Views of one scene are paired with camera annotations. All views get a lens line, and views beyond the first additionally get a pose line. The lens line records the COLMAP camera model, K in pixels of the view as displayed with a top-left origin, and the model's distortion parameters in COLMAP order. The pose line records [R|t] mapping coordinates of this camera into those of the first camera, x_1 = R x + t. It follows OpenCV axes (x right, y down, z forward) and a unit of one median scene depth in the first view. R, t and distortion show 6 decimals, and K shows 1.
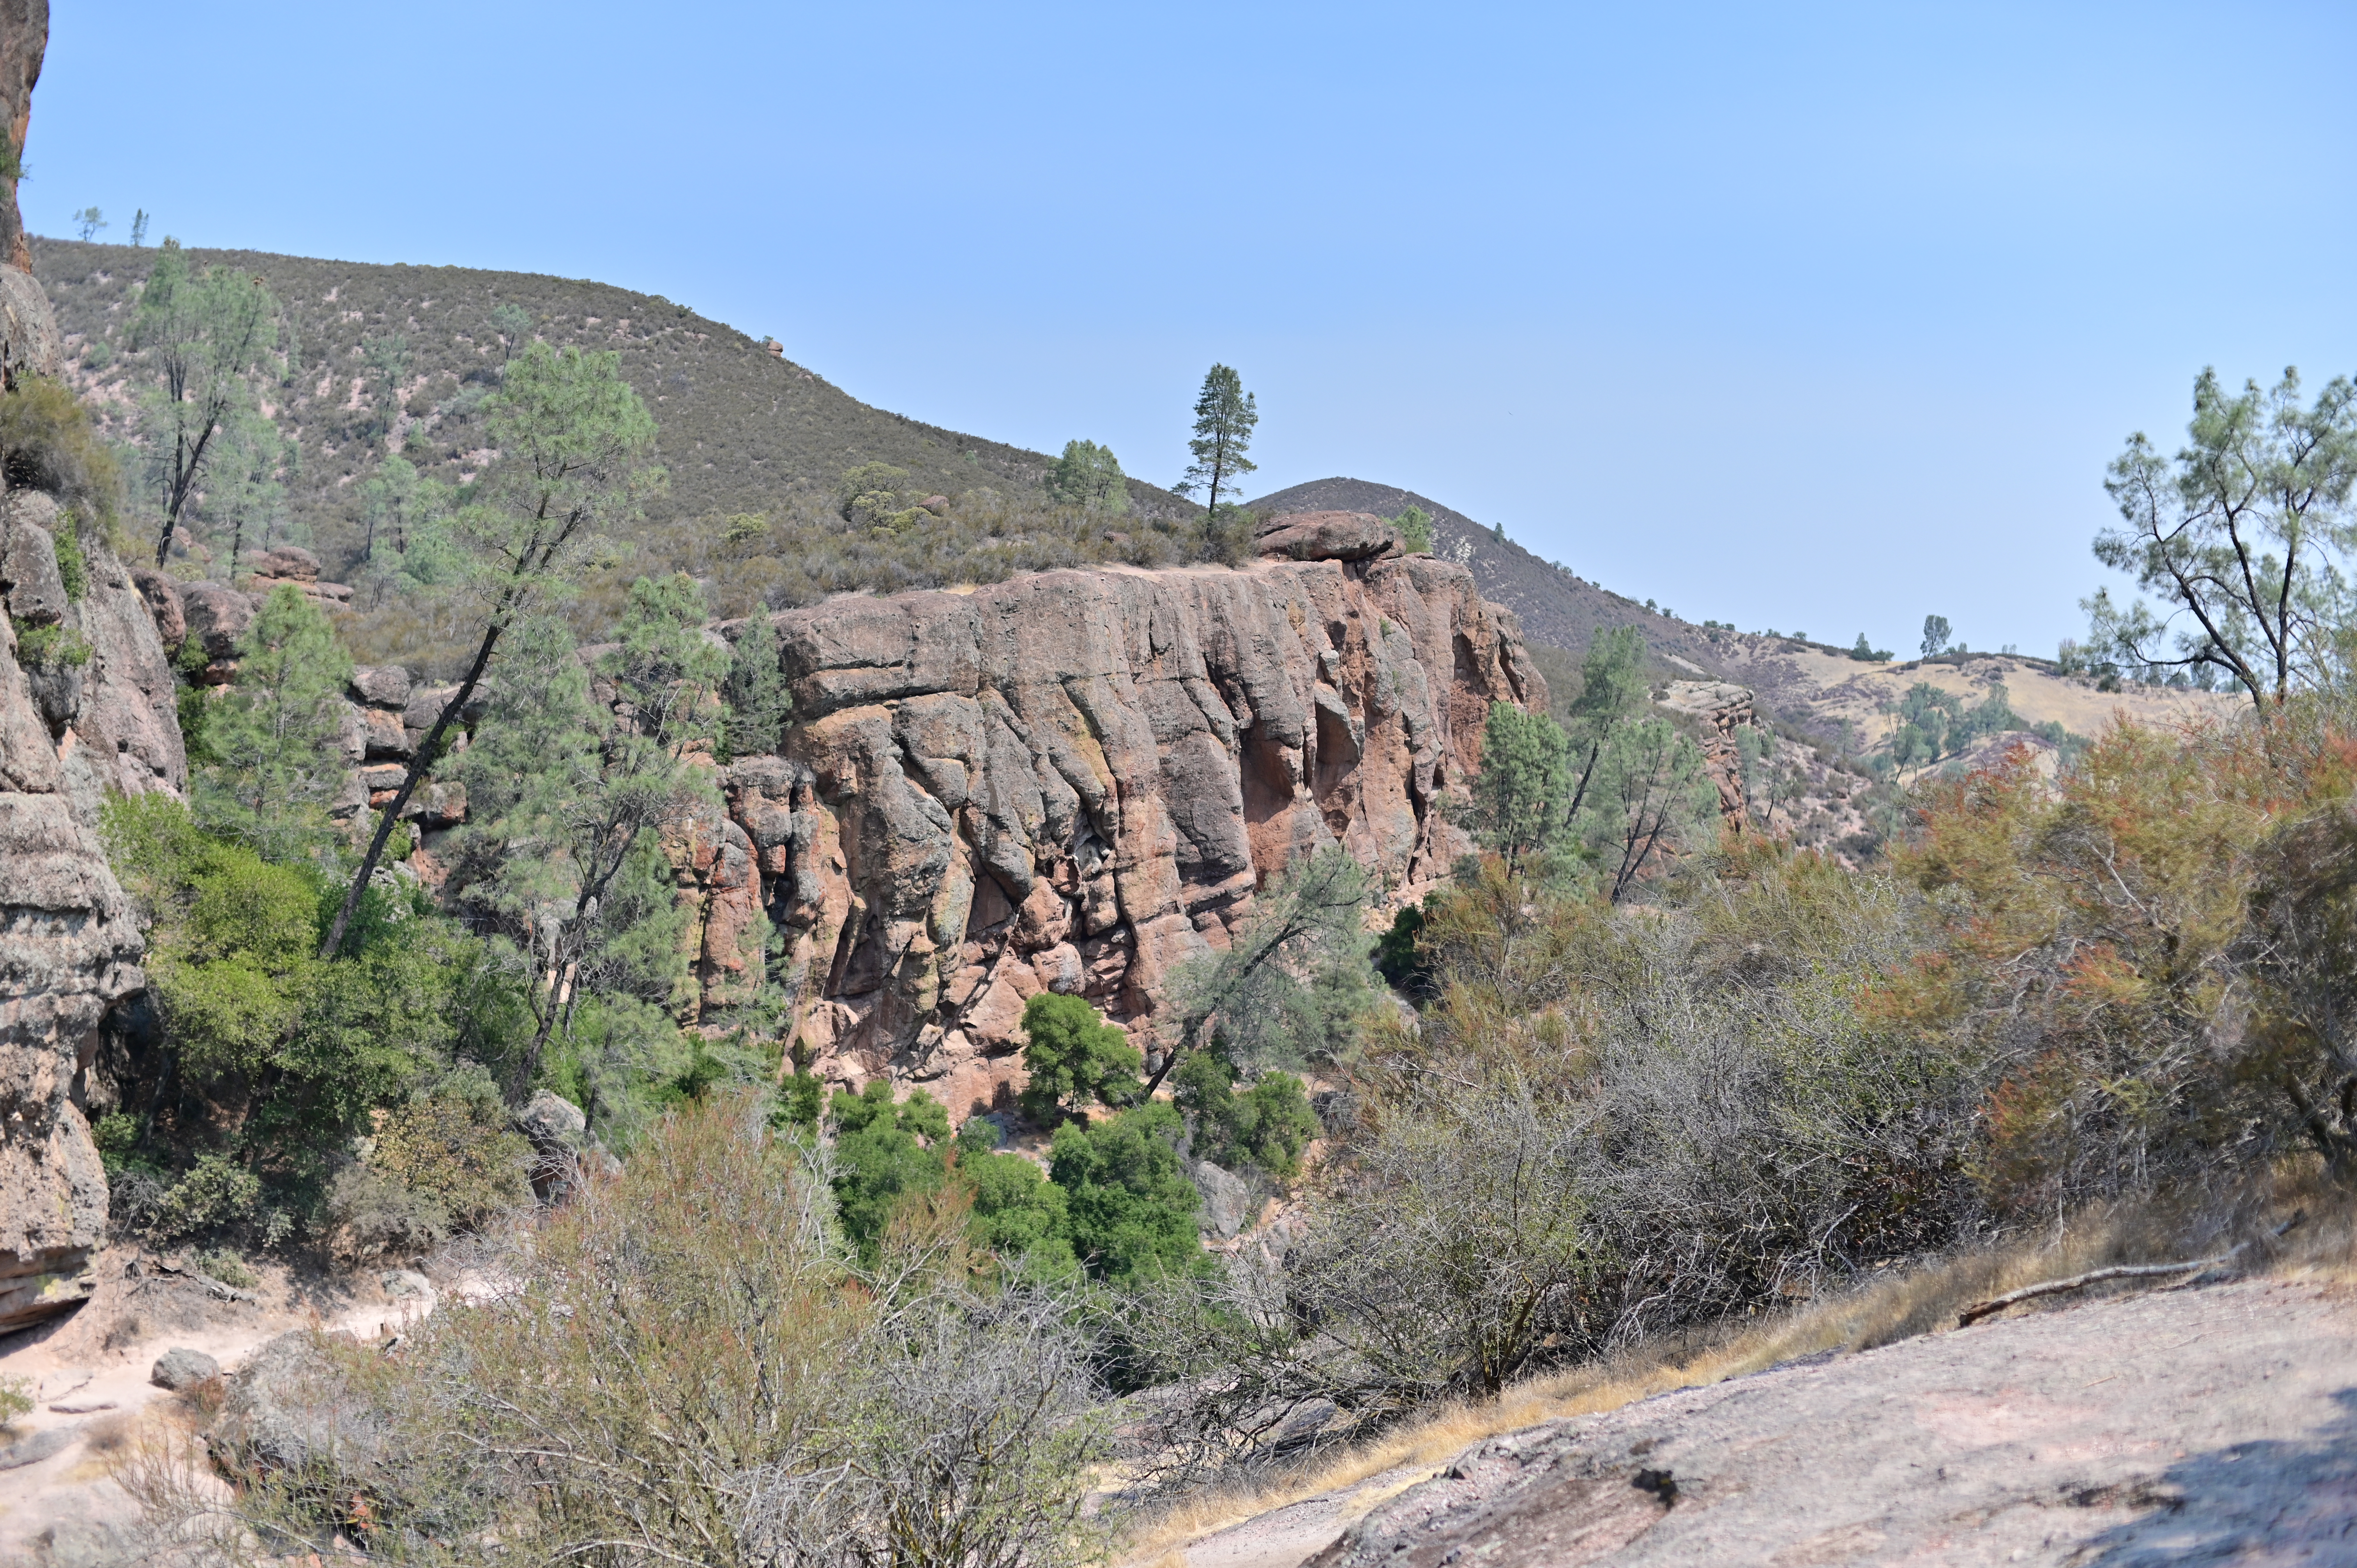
lens RADIAL K [[3232.0, 0, 1154.3], [0, 3232.0, 761.1], [0, 0, 1]] dist [-0.094217, 0.000000]
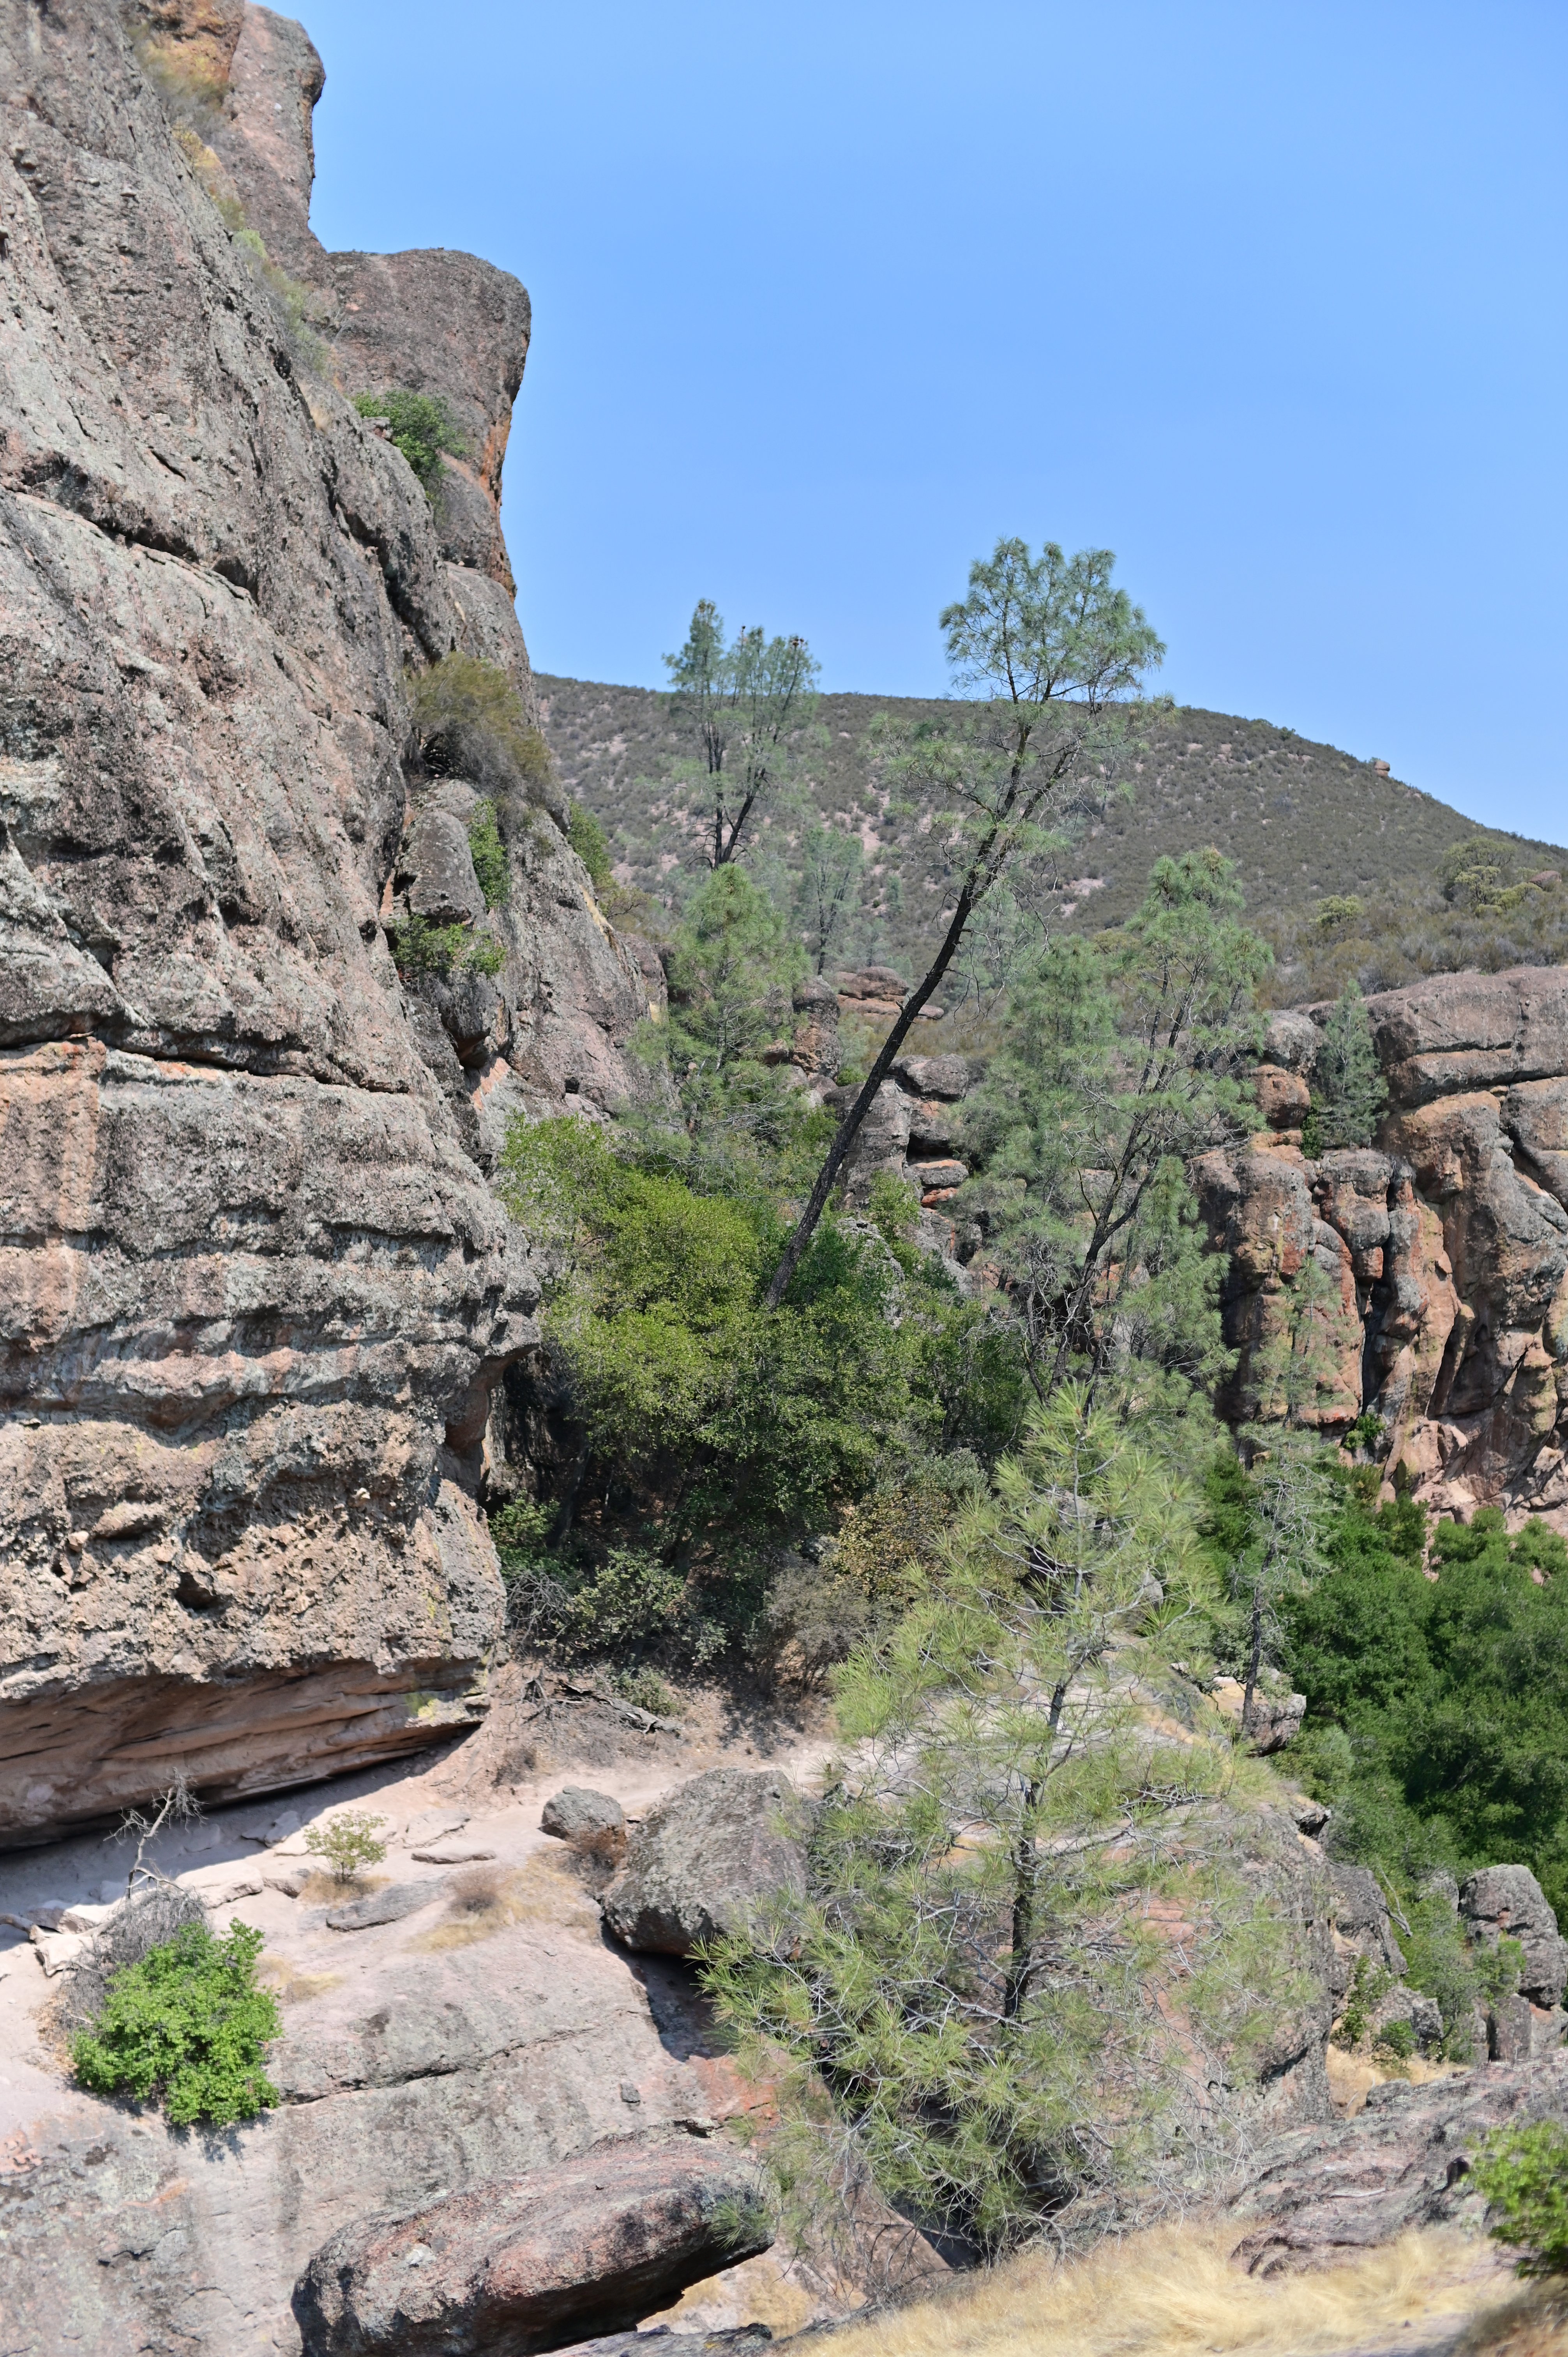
lens RADIAL K [[3232.0, 0, 846.1], [0, 3232.0, 1168.4], [0, 0, 1]] dist [-0.094217, 0.000000]
pose [[0.959147, -0.016768, -0.282409, -0.006133], [0.013100, 0.999804, -0.014871, 0.031990], [0.282603, 0.010564, 0.959179, 0.187953]]
